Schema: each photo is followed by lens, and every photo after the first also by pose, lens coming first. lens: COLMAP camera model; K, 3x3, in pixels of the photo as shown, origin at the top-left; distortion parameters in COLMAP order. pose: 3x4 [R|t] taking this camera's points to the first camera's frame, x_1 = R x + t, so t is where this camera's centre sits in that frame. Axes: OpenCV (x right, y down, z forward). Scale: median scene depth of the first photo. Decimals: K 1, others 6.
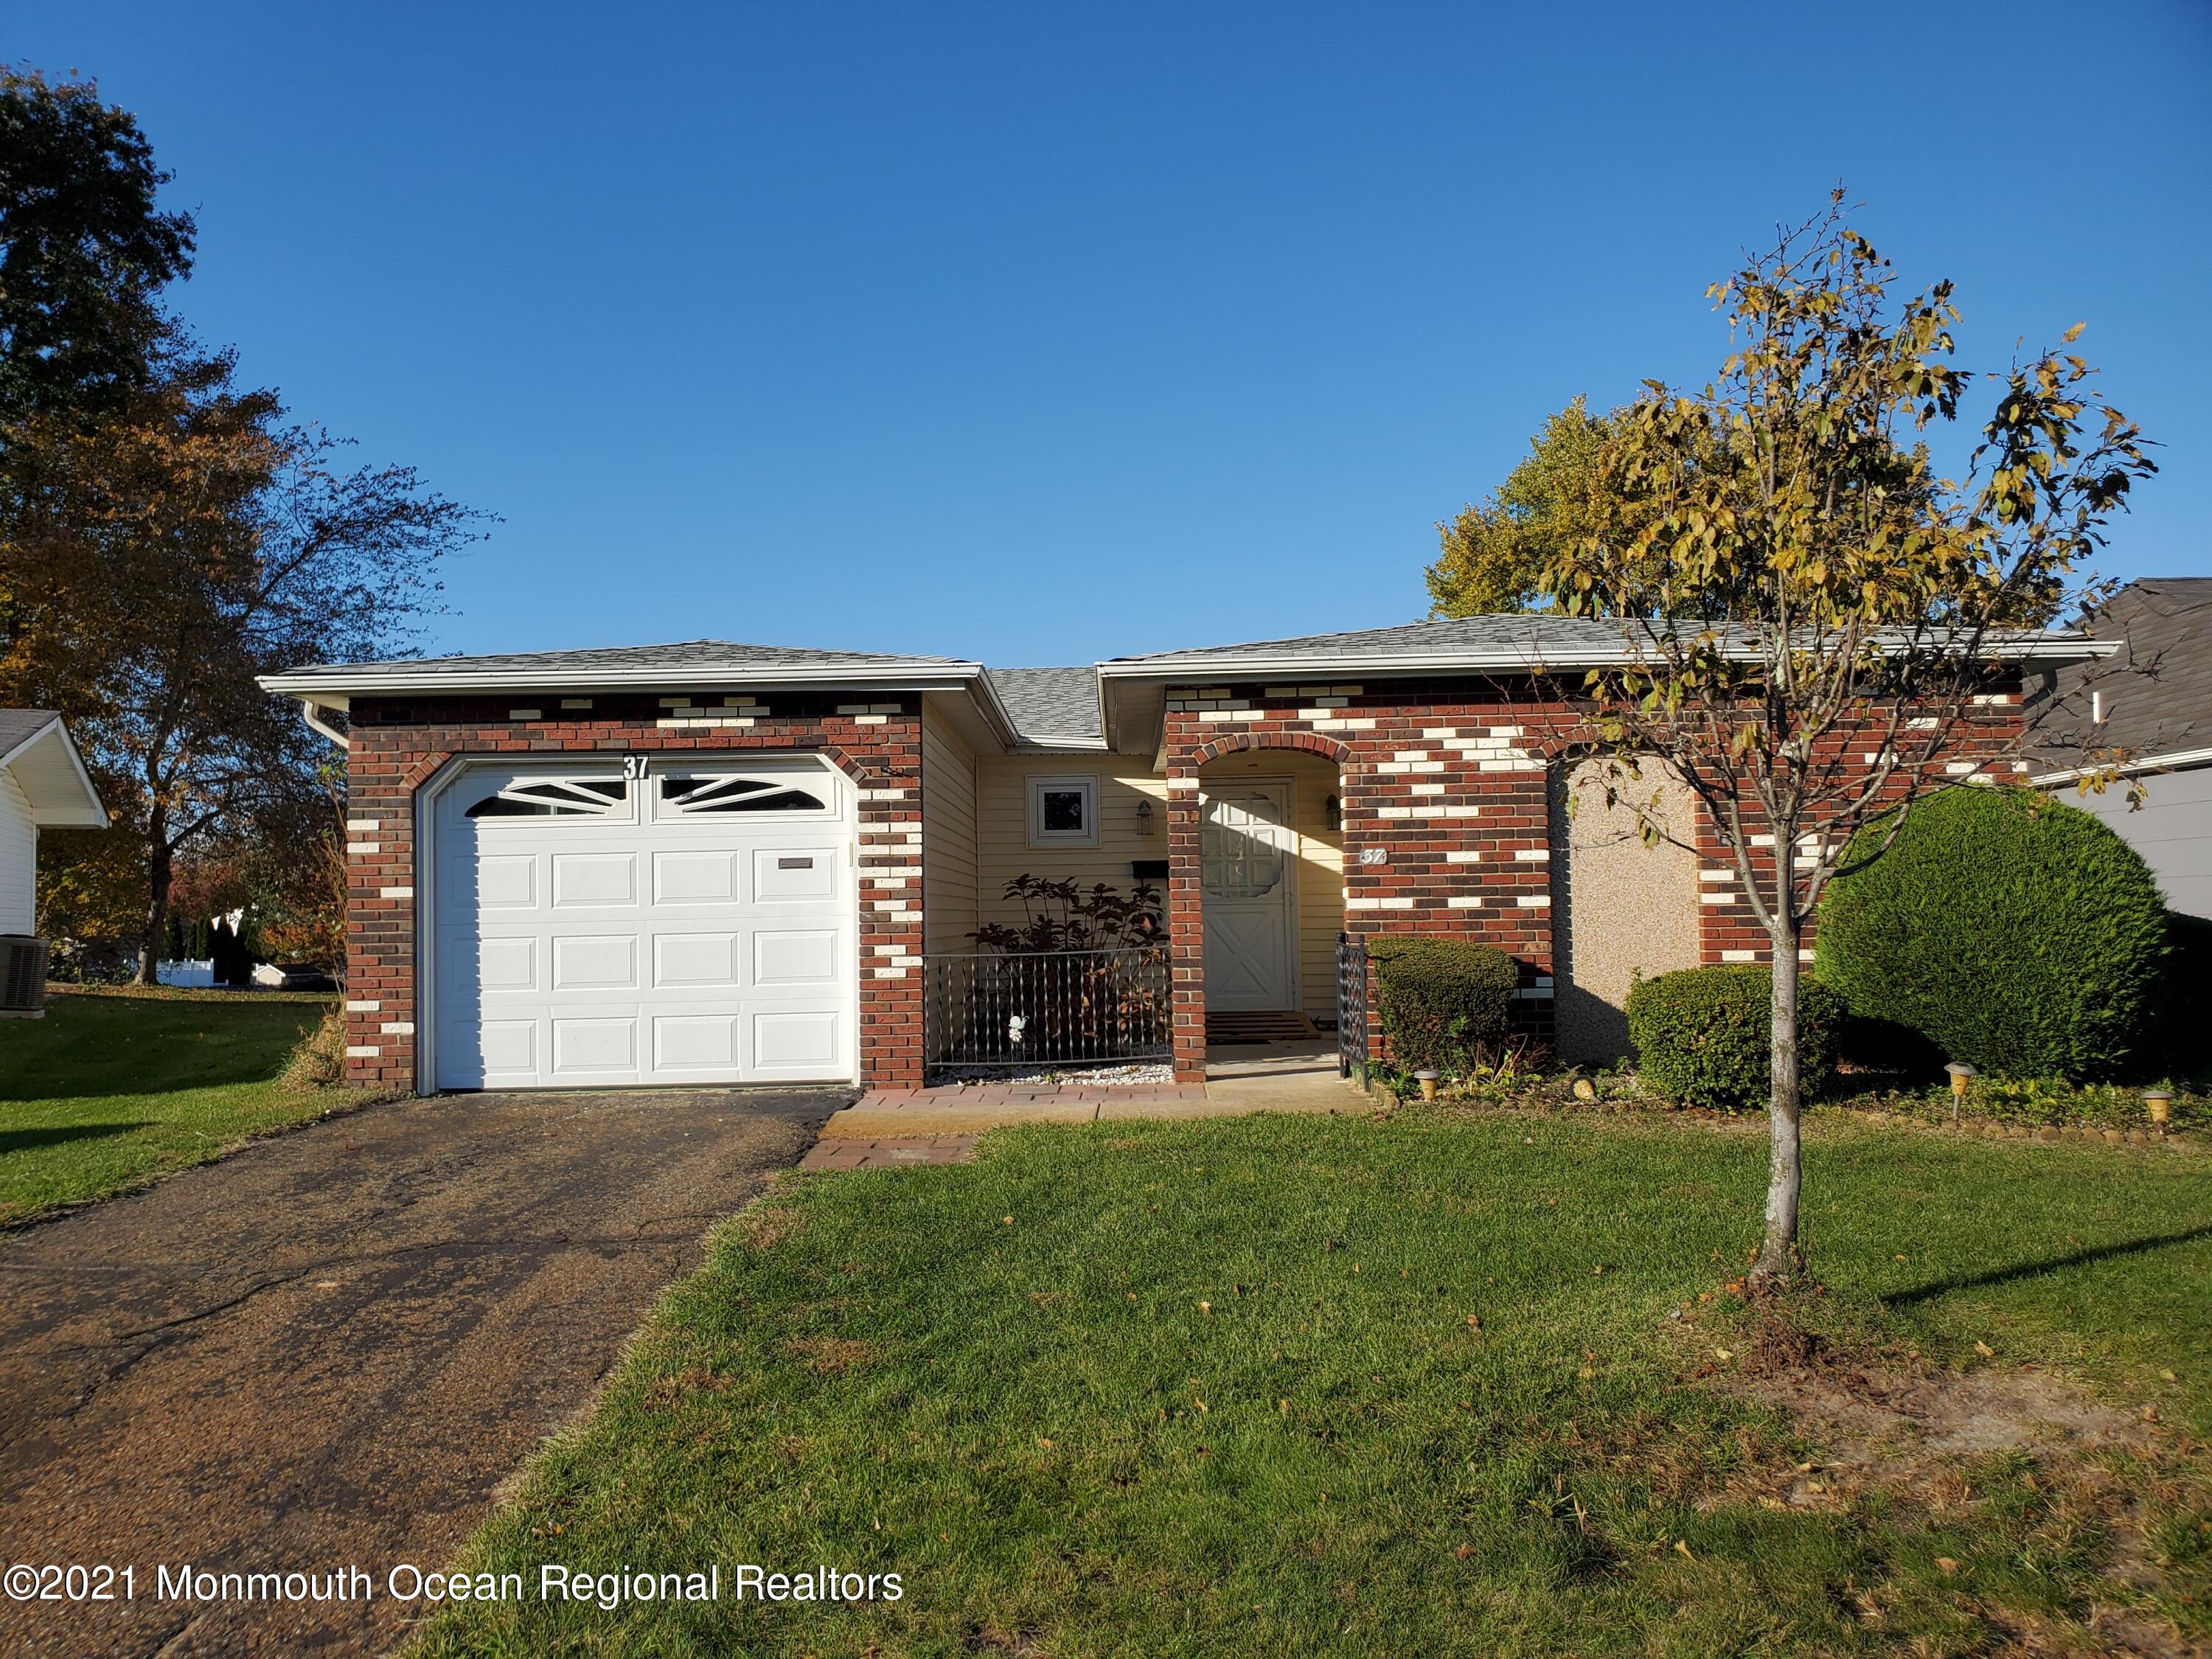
lens RADIAL K [[1713.5, 0, 1099.4], [0, 1713.5, 823.9], [0, 0, 1]] dist [0.043648, -0.057128]
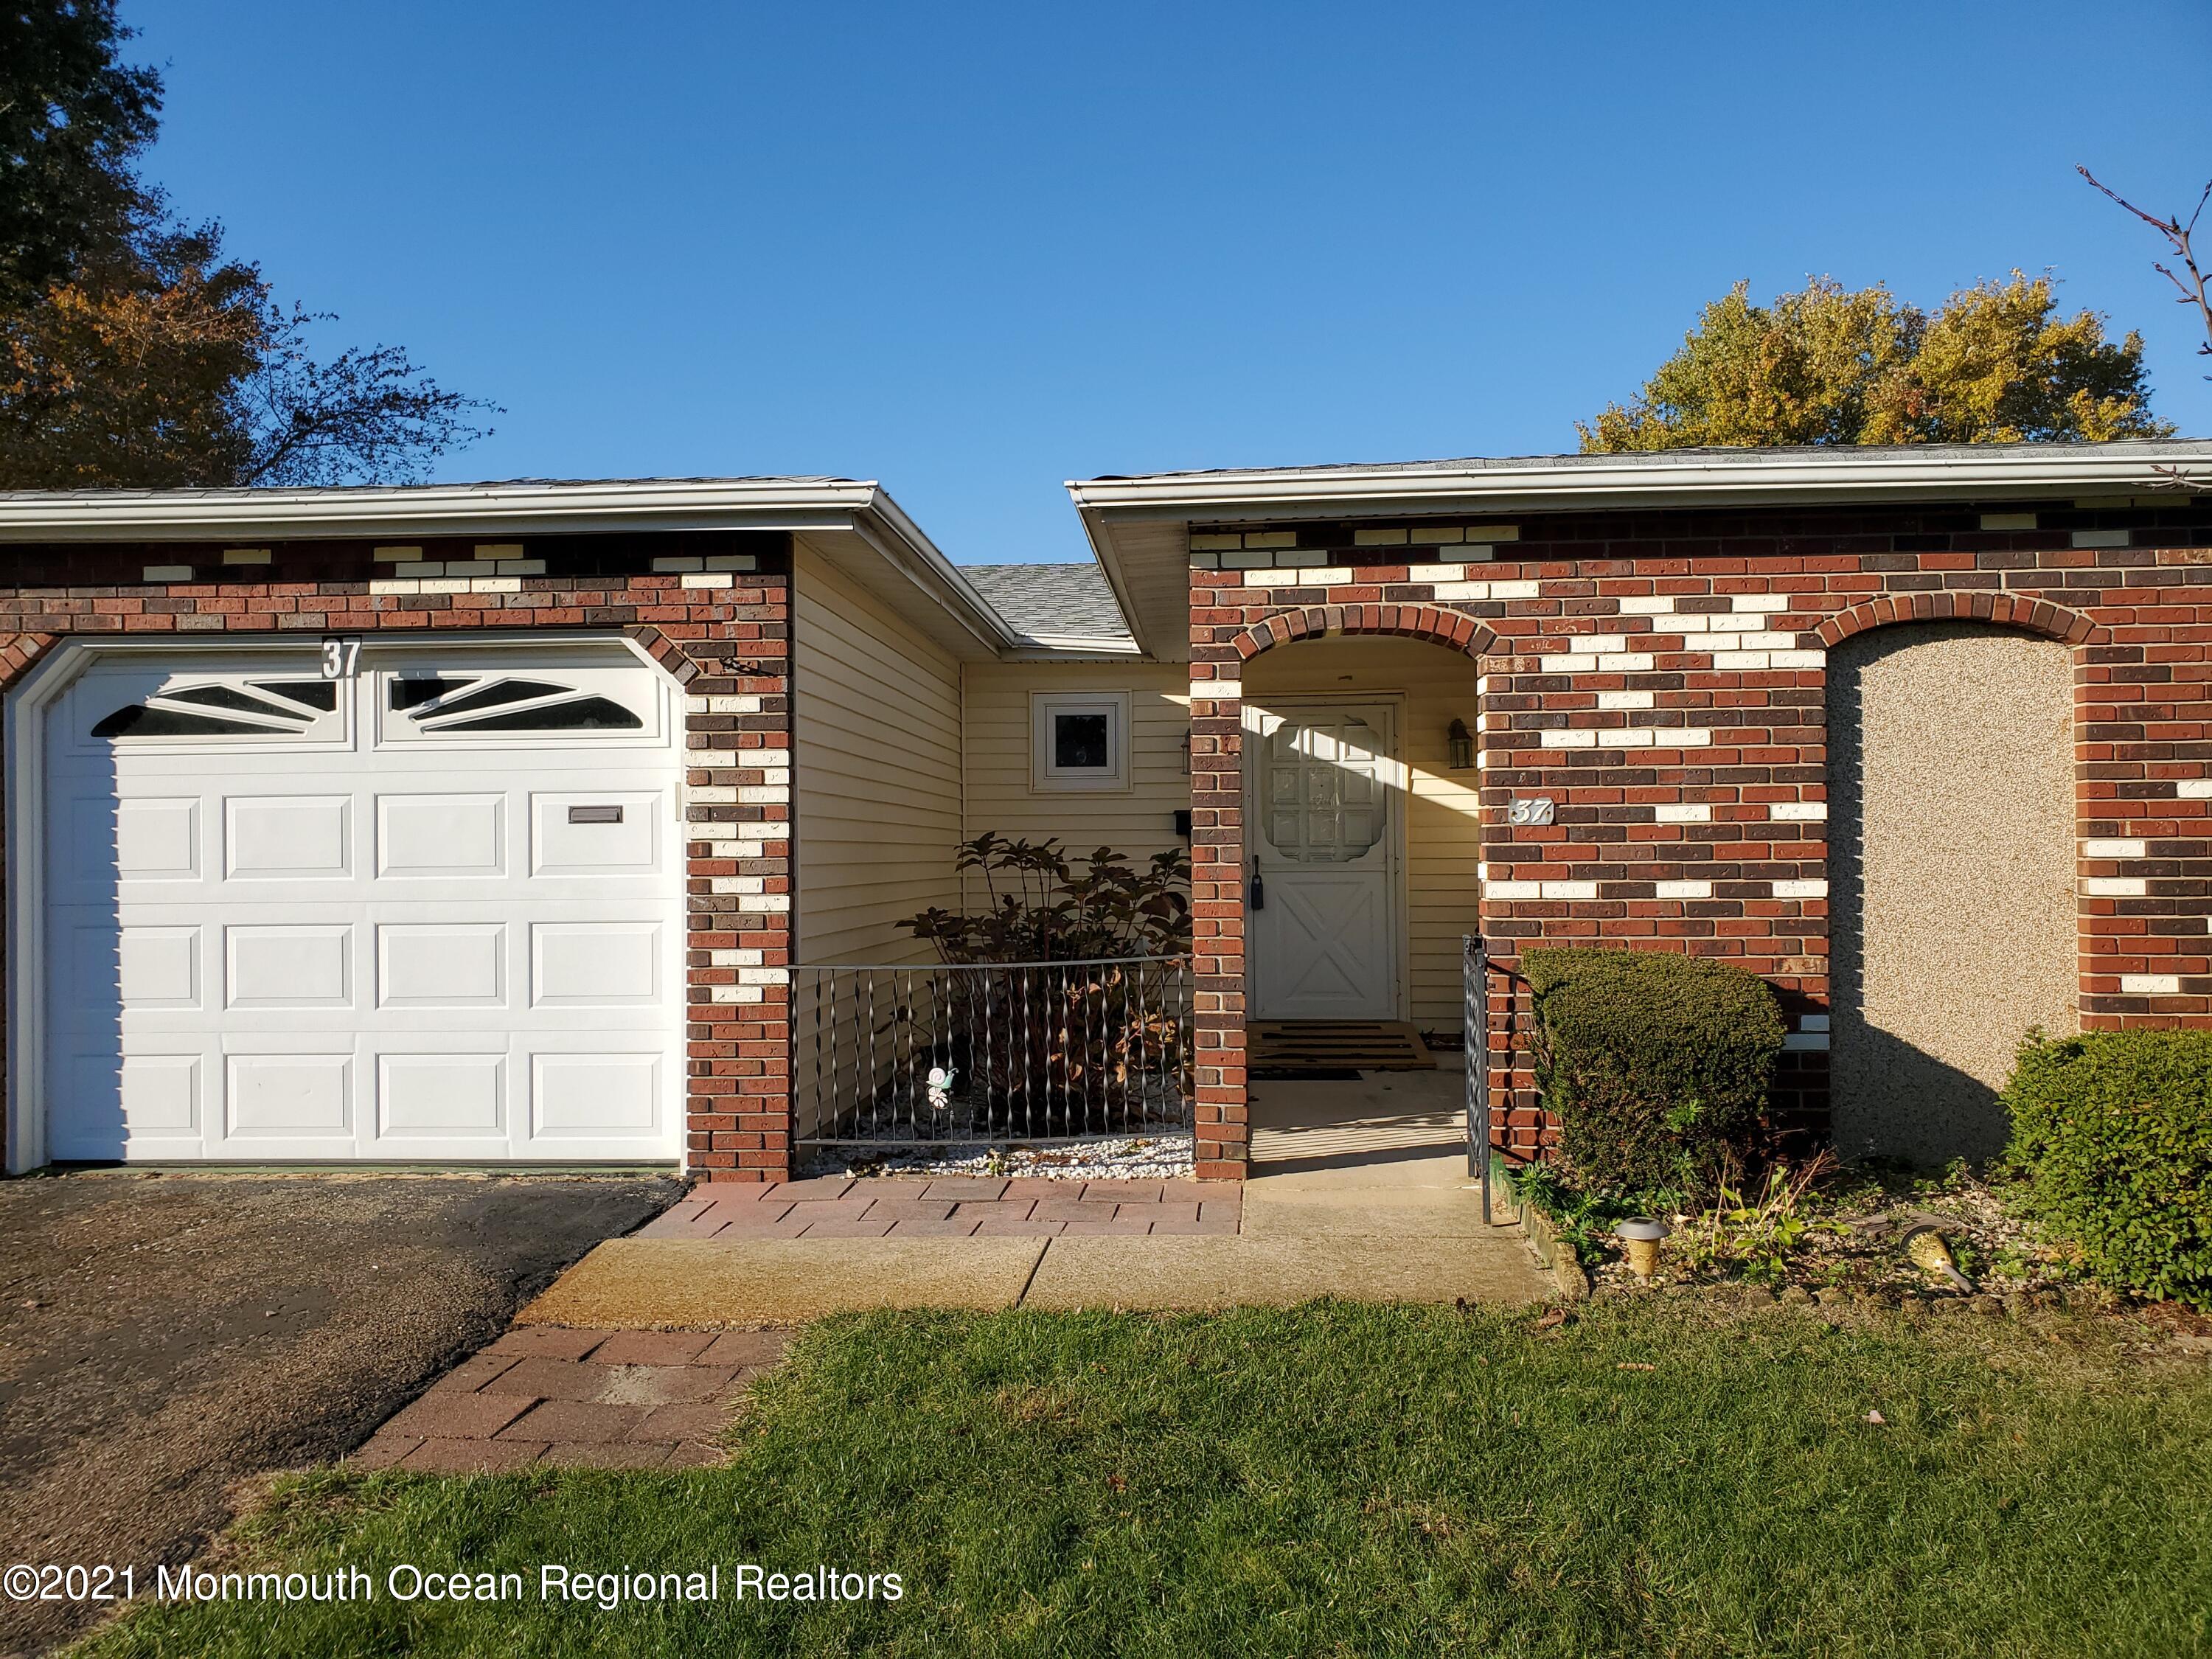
lens RADIAL K [[1713.5, 0, 1134.0], [0, 1713.5, 871.6], [0, 0, 1]] dist [0.043648, -0.057128]
pose [[0.998981, 0.009542, -0.044114, 0.046947], [-0.006773, 0.998022, 0.062506, 0.003255], [0.044623, -0.062144, 0.997069, 0.386916]]
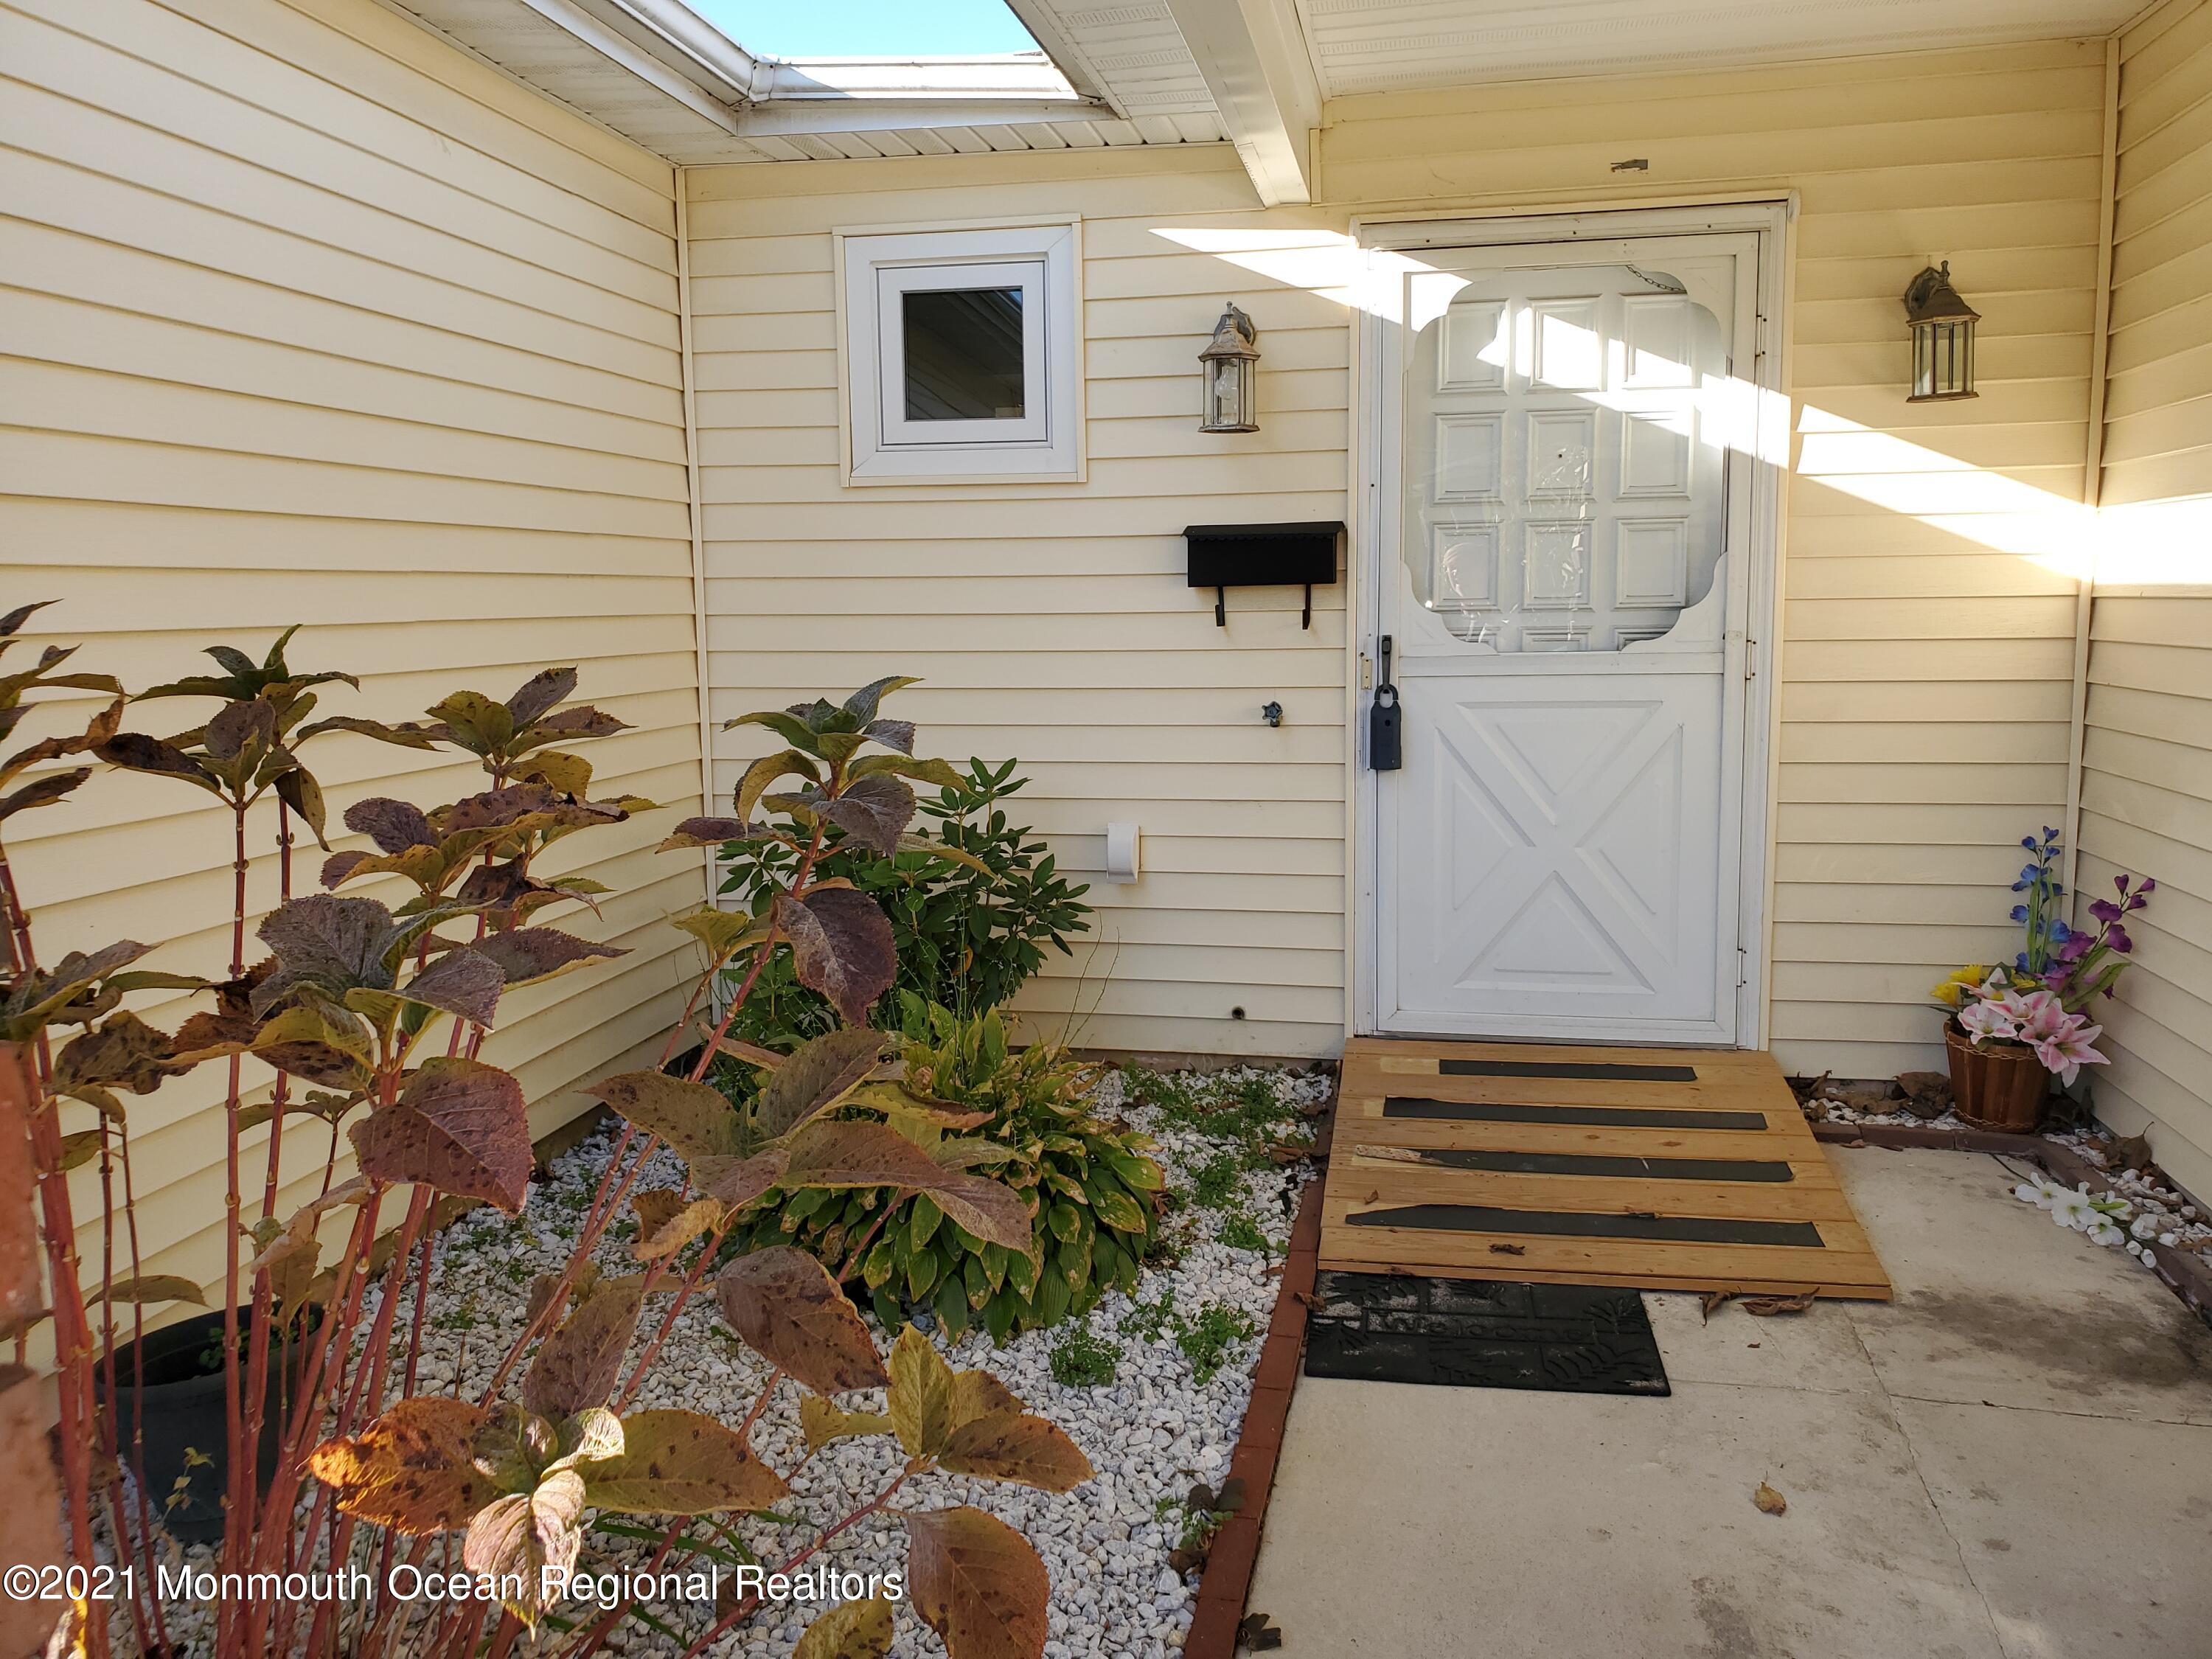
lens RADIAL K [[1713.5, 0, 1114.7], [0, 1713.5, 847.5], [0, 0, 1]] dist [0.043648, -0.057128]
pose [[0.982490, 0.030715, -0.183765, 0.087115], [0.000210, 0.986135, 0.165947, 0.038579], [0.186314, -0.163080, 0.968861, 0.979716]]
